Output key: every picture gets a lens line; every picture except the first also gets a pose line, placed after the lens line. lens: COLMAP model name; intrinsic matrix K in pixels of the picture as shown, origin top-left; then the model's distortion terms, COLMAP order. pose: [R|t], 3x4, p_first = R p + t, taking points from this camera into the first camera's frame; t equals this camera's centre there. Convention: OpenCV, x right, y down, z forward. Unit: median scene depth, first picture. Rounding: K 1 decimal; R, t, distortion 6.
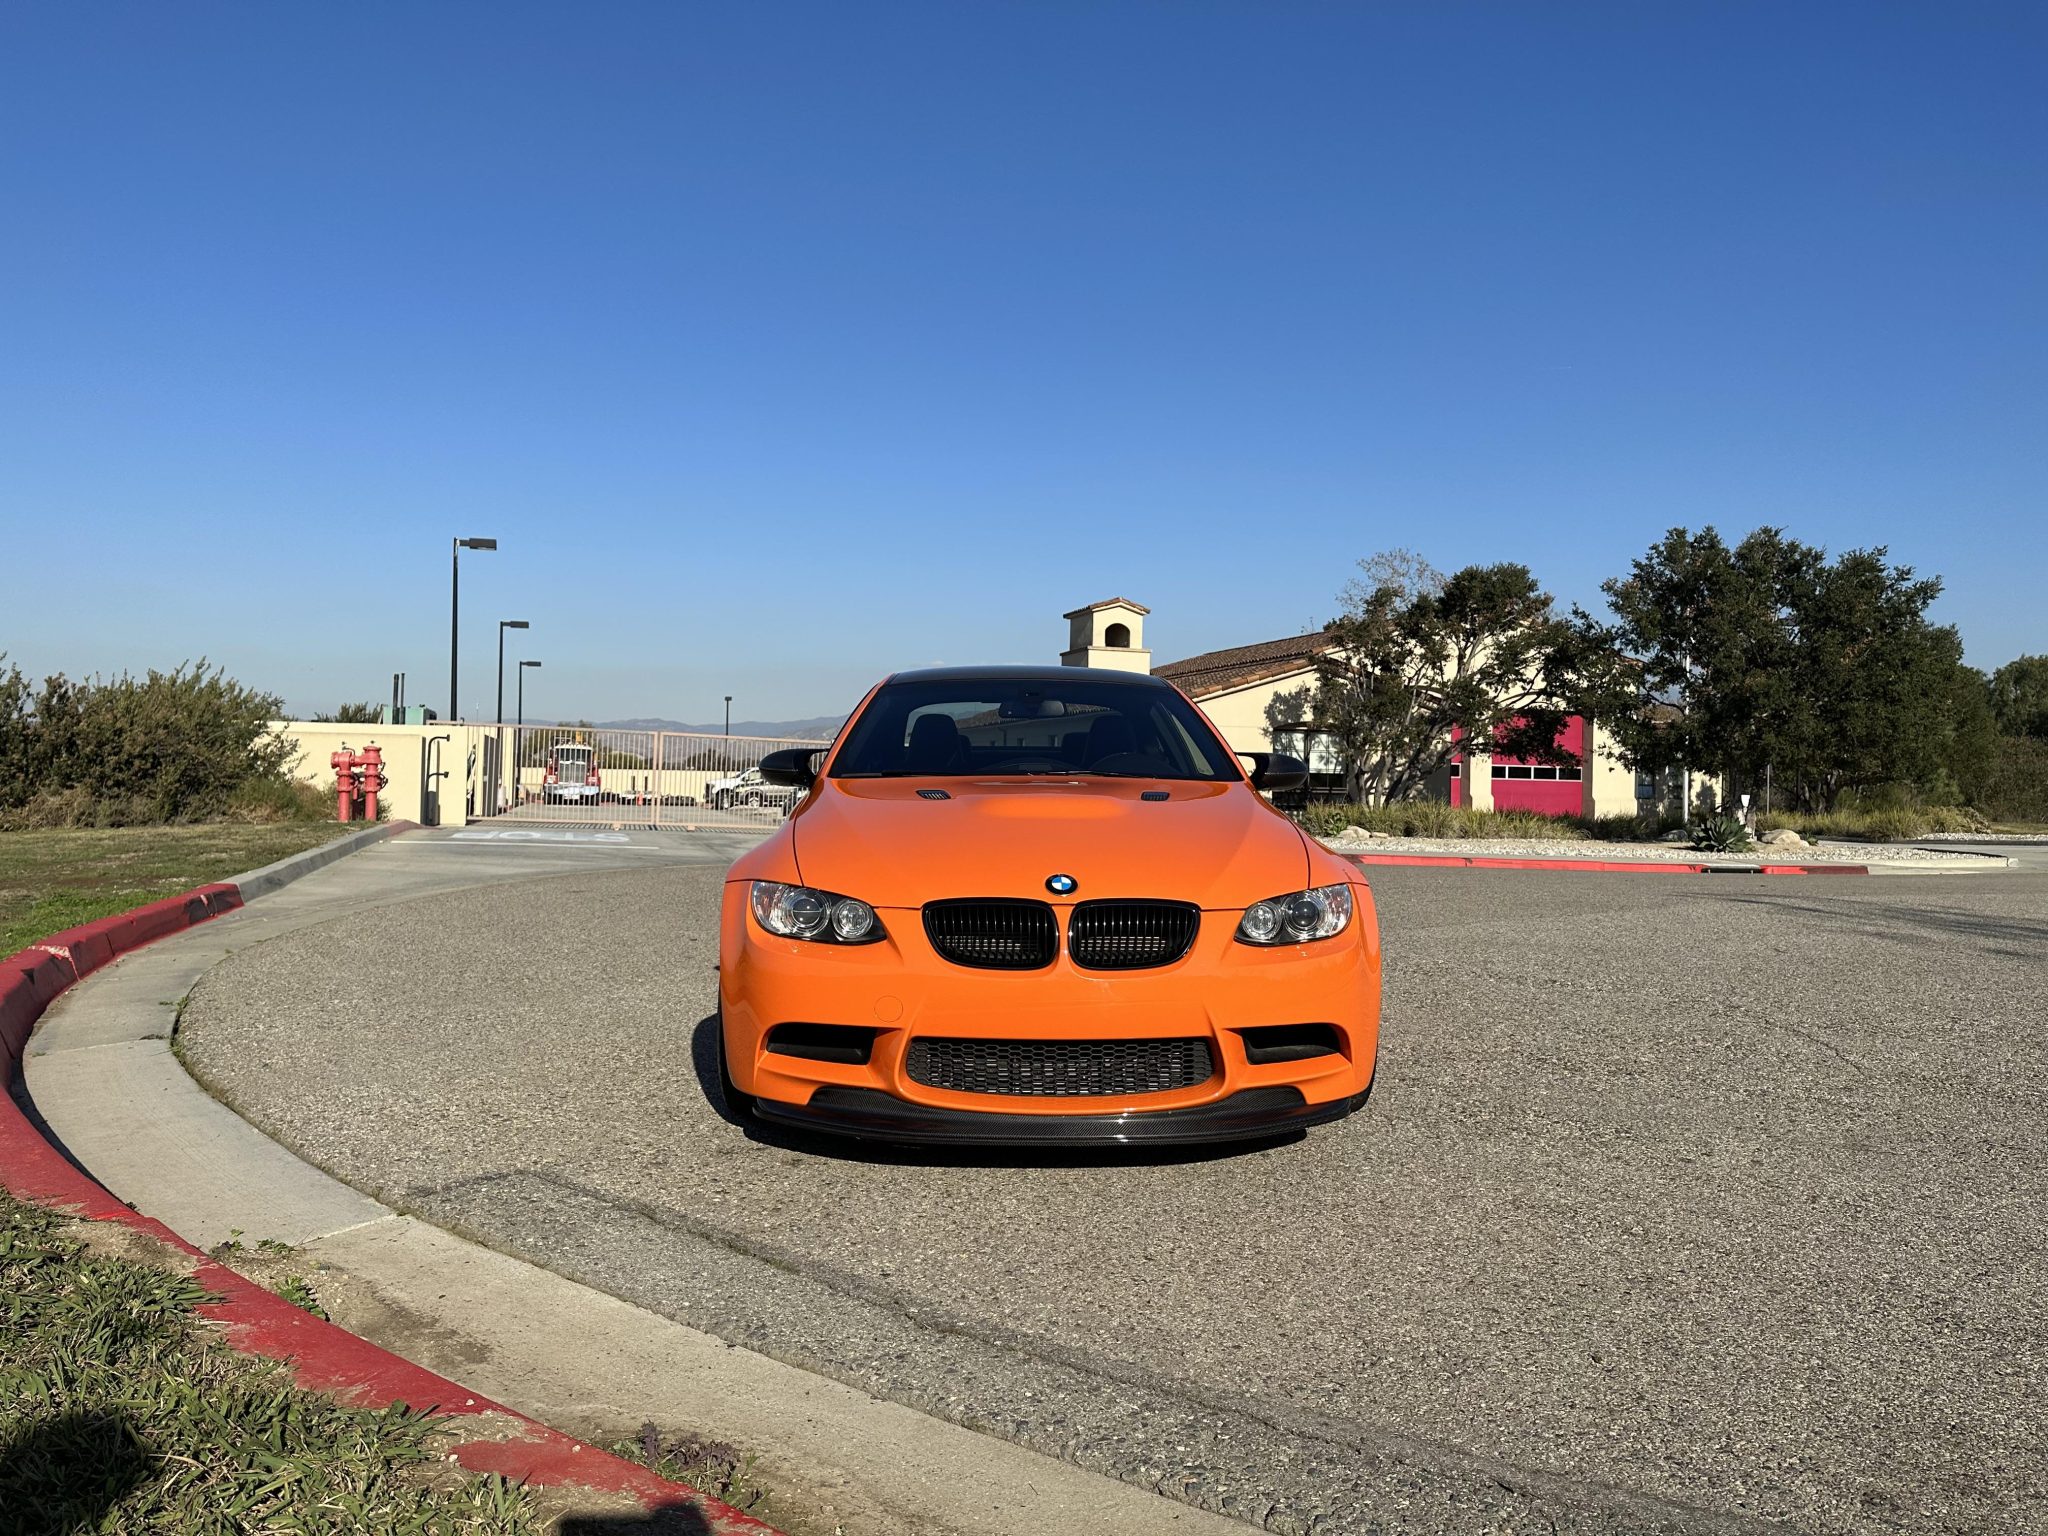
lens RADIAL K [[1421.8, 0, 1024.0], [0, 1421.8, 768.0], [0, 0, 1]] dist [0.183875, -0.348665]
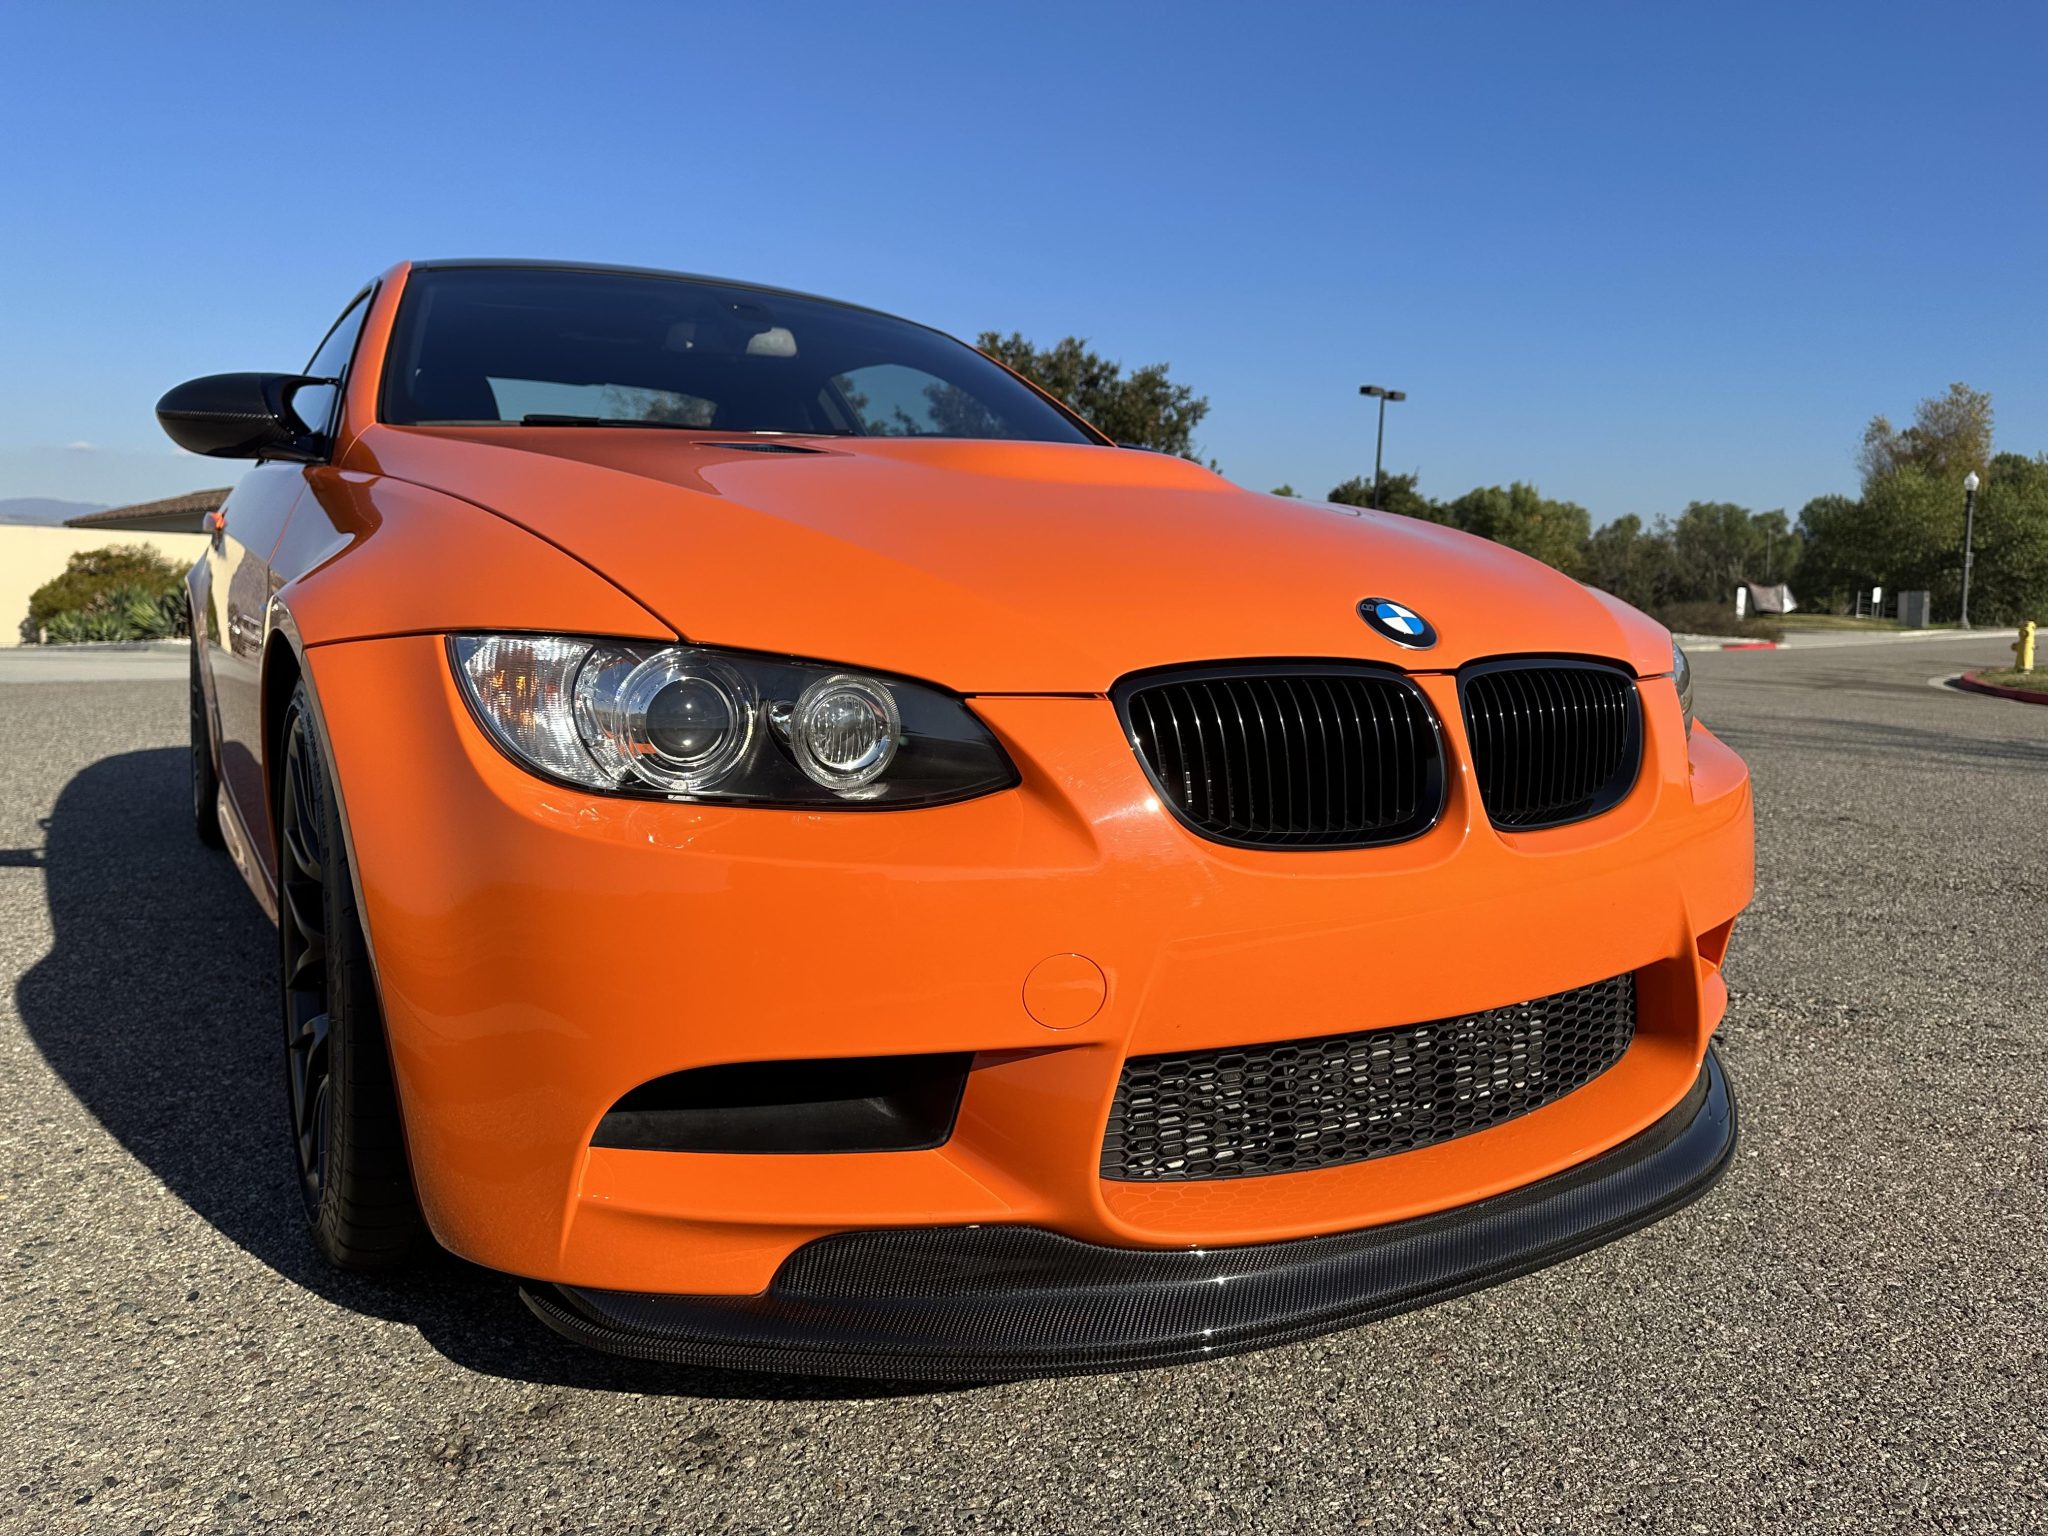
lens RADIAL K [[1438.3, 0, 1024.0], [0, 1438.3, 768.0], [0, 0, 1]] dist [0.044353, -0.057375]
pose [[0.873267, -0.054775, 0.484153, -0.030209], [-0.007378, 0.992060, 0.125545, 0.008589], [-0.487186, -0.113207, 0.865930, 0.082797]]
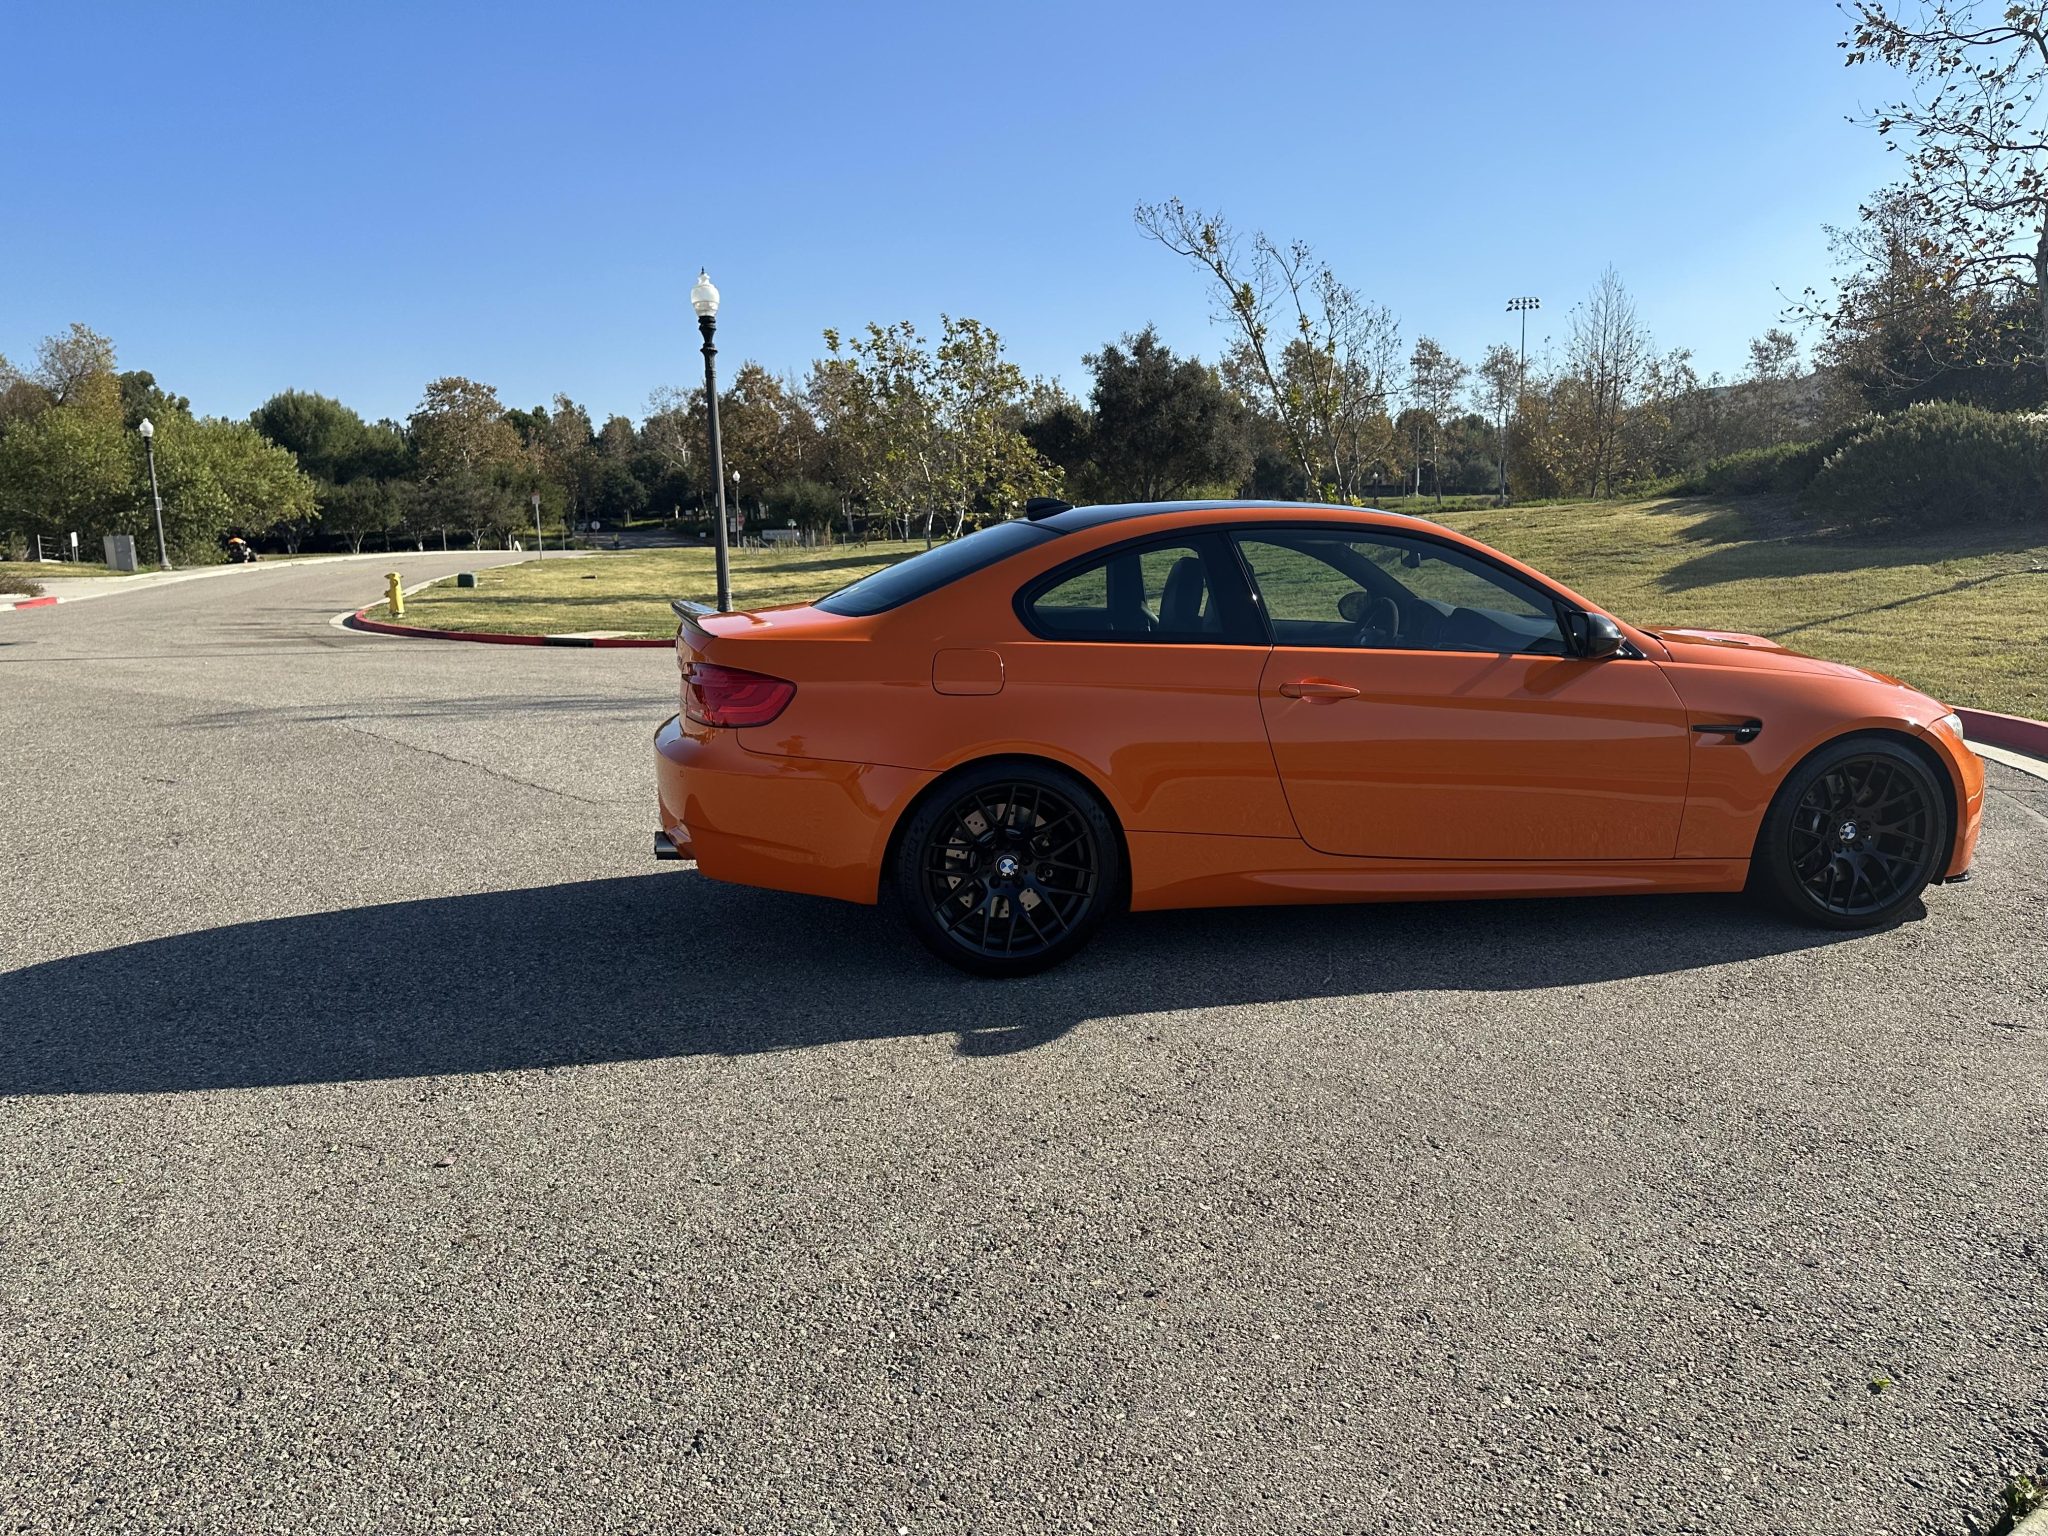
lens RADIAL K [[1426.6, 0, 1033.9], [0, 1426.6, 772.2], [0, 0, 1]] dist [0.105914, -0.159014]
pose [[-0.151163, -0.172397, 0.973360, -0.165312], [0.000649, 0.984657, 0.174498, -0.011914], [-0.988509, 0.027009, -0.148732, 0.251440]]
